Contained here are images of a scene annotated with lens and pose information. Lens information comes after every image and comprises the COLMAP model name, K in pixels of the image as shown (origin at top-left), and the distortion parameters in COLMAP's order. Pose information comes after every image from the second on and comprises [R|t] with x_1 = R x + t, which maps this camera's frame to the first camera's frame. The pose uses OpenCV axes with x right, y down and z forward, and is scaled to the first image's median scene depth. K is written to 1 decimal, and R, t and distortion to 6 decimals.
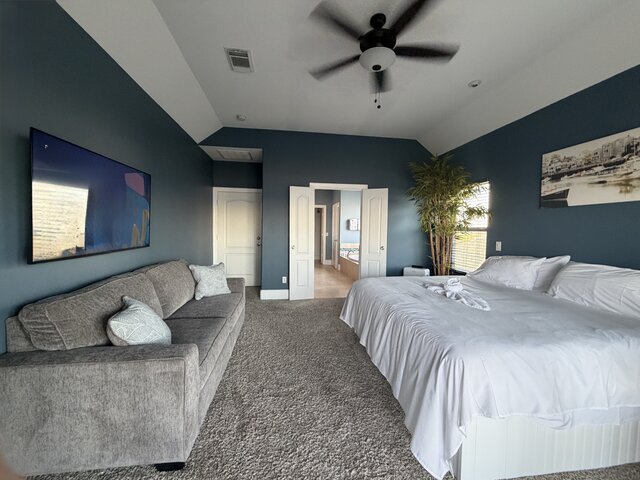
lens RADIAL K [[257.0, 0, 316.3], [0, 257.0, 239.1], [0, 0, 1]] dist [-0.001170, 0.000613]
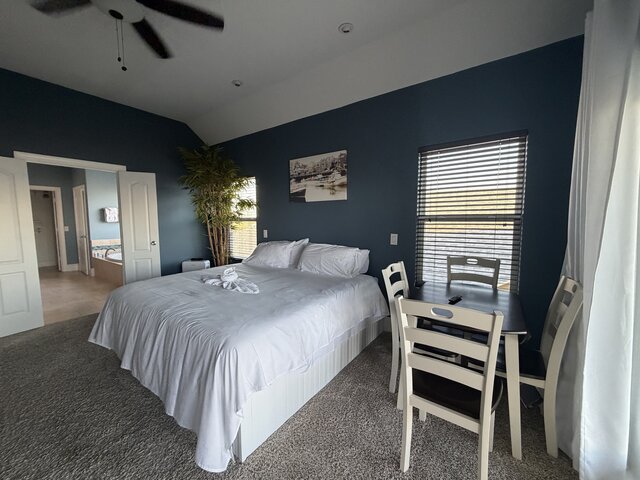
lens RADIAL K [[257.0, 0, 318.5], [0, 257.0, 239.4], [0, 0, 1]] dist [-0.001170, 0.000613]
pose [[0.690066, -0.076844, 0.719655, 0.041724], [0.044640, 0.996973, 0.063651, -0.014994], [-0.722368, -0.011798, 0.691408, 0.017625]]
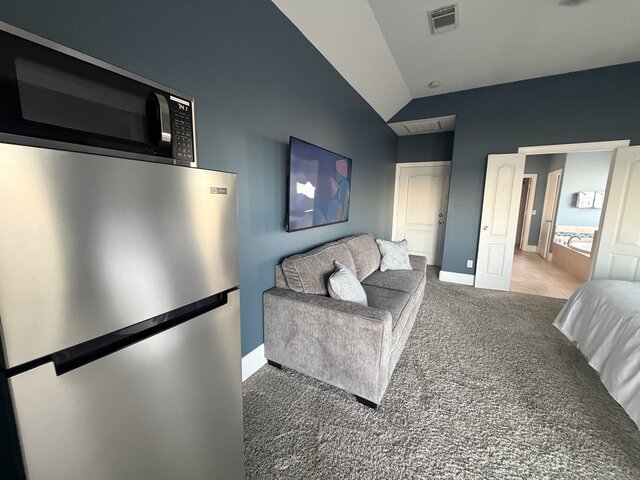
lens RADIAL K [[257.0, 0, 316.7], [0, 257.0, 239.1], [0, 0, 1]] dist [-0.001170, 0.000613]
pose [[0.797772, 0.088981, -0.596358, -0.050491], [-0.029839, 0.993665, 0.108344, -0.014063], [0.602221, -0.068639, 0.795373, -0.042716]]
